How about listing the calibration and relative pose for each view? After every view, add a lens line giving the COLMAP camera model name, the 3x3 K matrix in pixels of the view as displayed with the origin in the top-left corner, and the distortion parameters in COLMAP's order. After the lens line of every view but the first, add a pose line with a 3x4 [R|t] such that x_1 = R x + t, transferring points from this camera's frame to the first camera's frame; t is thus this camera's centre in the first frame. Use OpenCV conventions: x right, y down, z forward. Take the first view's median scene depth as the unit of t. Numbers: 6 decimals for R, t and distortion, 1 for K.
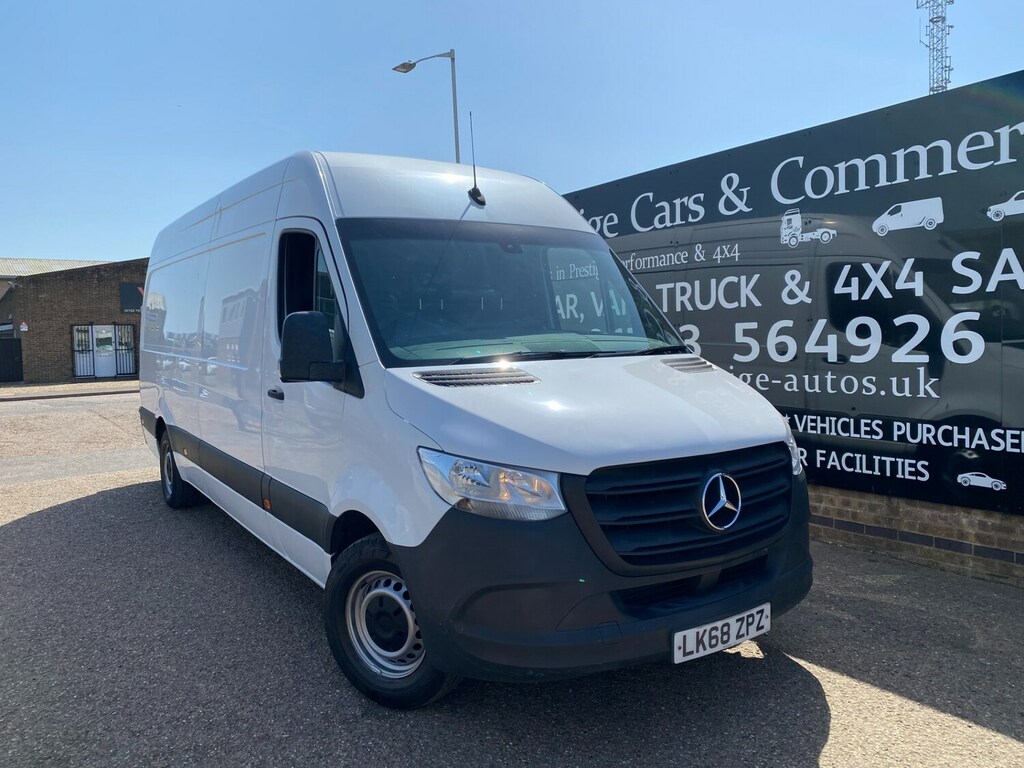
lens RADIAL K [[788.7, 0, 518.1], [0, 788.7, 379.2], [0, 0, 1]] dist [0.004521, 0.003648]
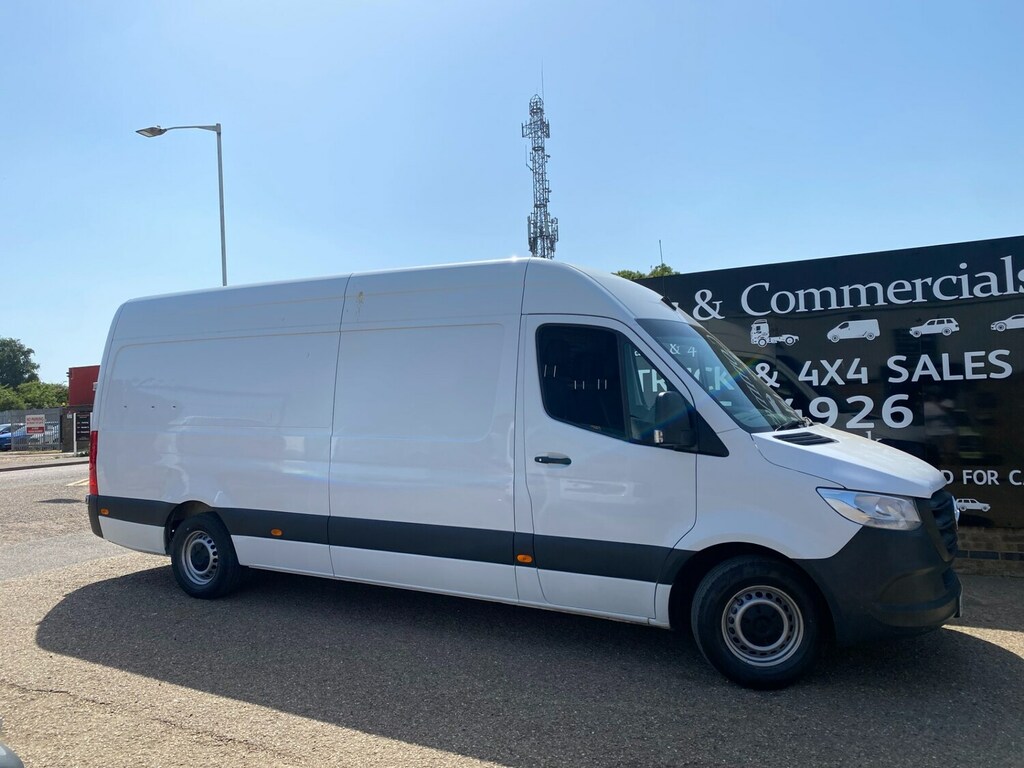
lens RADIAL K [[788.3, 0, 512.0], [0, 788.3, 384.0], [0, 0, 1]] dist [0.011051, -0.004413]
pose [[0.889260, 0.011287, 0.457262, -0.772224], [0.032244, 0.995661, -0.087284, 0.004366], [-0.456264, 0.092363, 0.885038, -0.017636]]
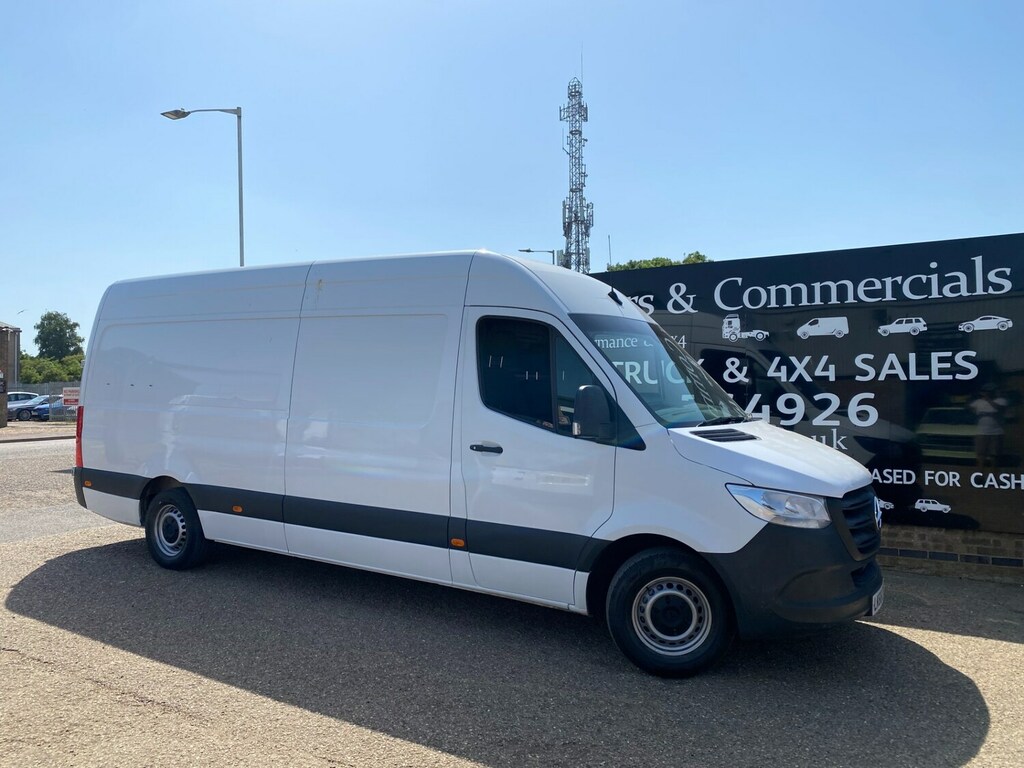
lens RADIAL K [[788.2, 0, 507.4], [0, 788.2, 382.3], [0, 0, 1]] dist [0.023885, -0.025457]
pose [[0.910796, 0.027424, 0.411945, -0.669134], [0.001752, 0.997526, -0.070280, 0.001008], [-0.412853, 0.064732, 0.908494, -0.104105]]
